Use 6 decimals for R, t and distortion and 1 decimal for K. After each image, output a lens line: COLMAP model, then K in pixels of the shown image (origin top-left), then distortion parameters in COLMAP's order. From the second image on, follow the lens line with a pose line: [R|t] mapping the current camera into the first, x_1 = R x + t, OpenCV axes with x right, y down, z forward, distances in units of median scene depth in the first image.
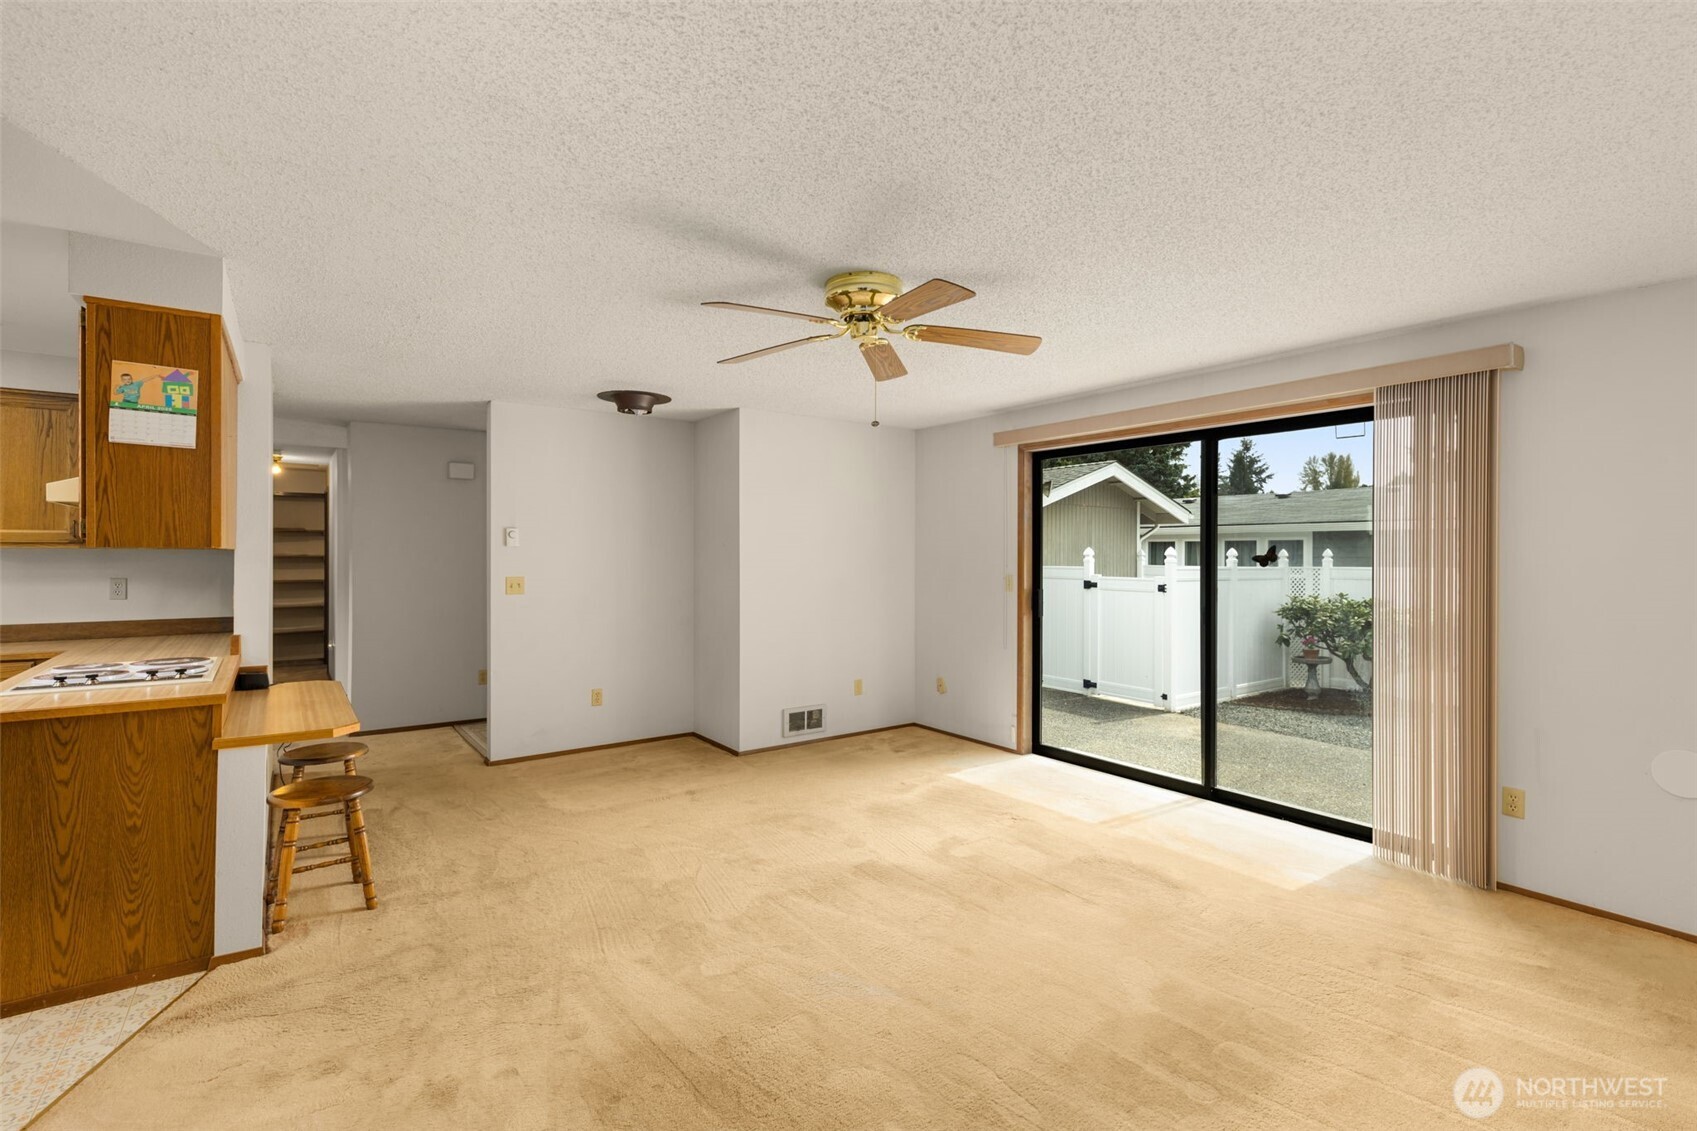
lens RADIAL K [[758.8, 0, 860.5], [0, 758.8, 552.2], [0, 0, 1]] dist [0.010588, -0.006071]
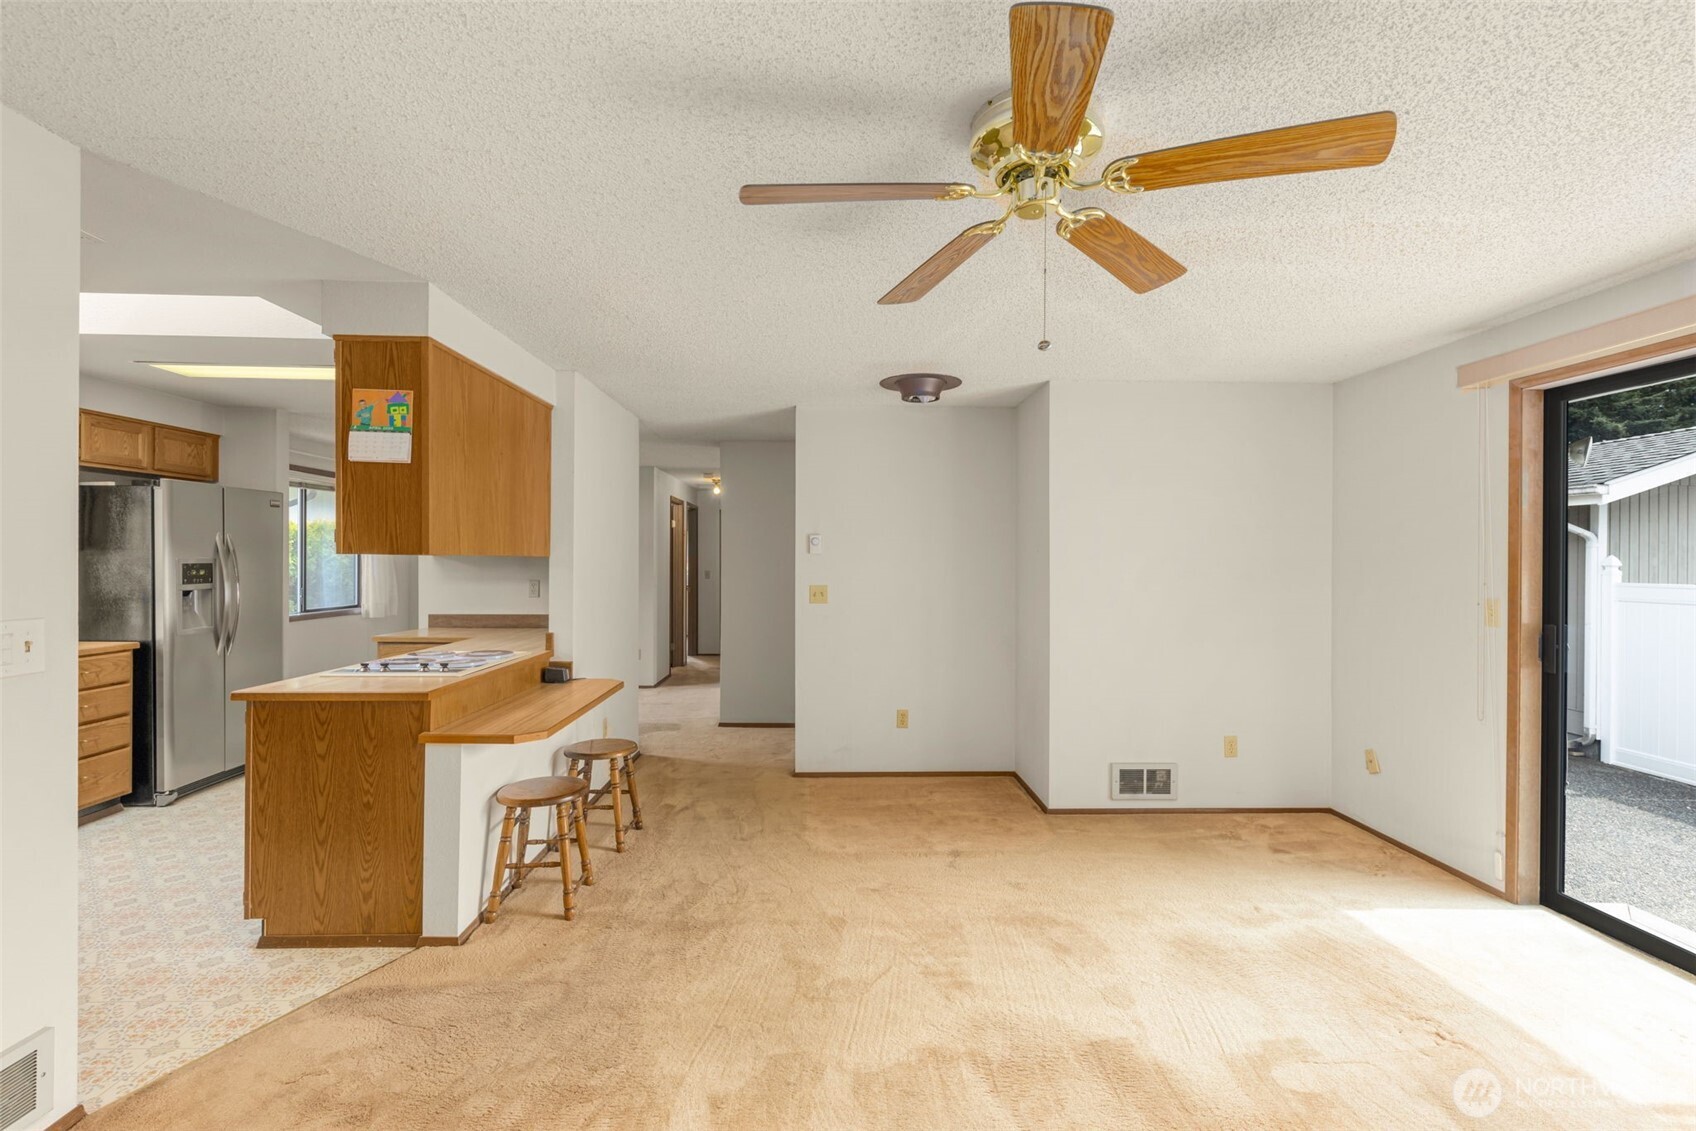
lens RADIAL K [[758.3, 0, 853.6], [0, 758.3, 561.0], [0, 0, 1]] dist [0.010588, -0.006071]
pose [[0.824792, 0.002702, -0.565430, 0.175121], [-0.002069, 0.999996, 0.001761, 0.000160], [0.565433, -0.000283, 0.824794, 0.315225]]
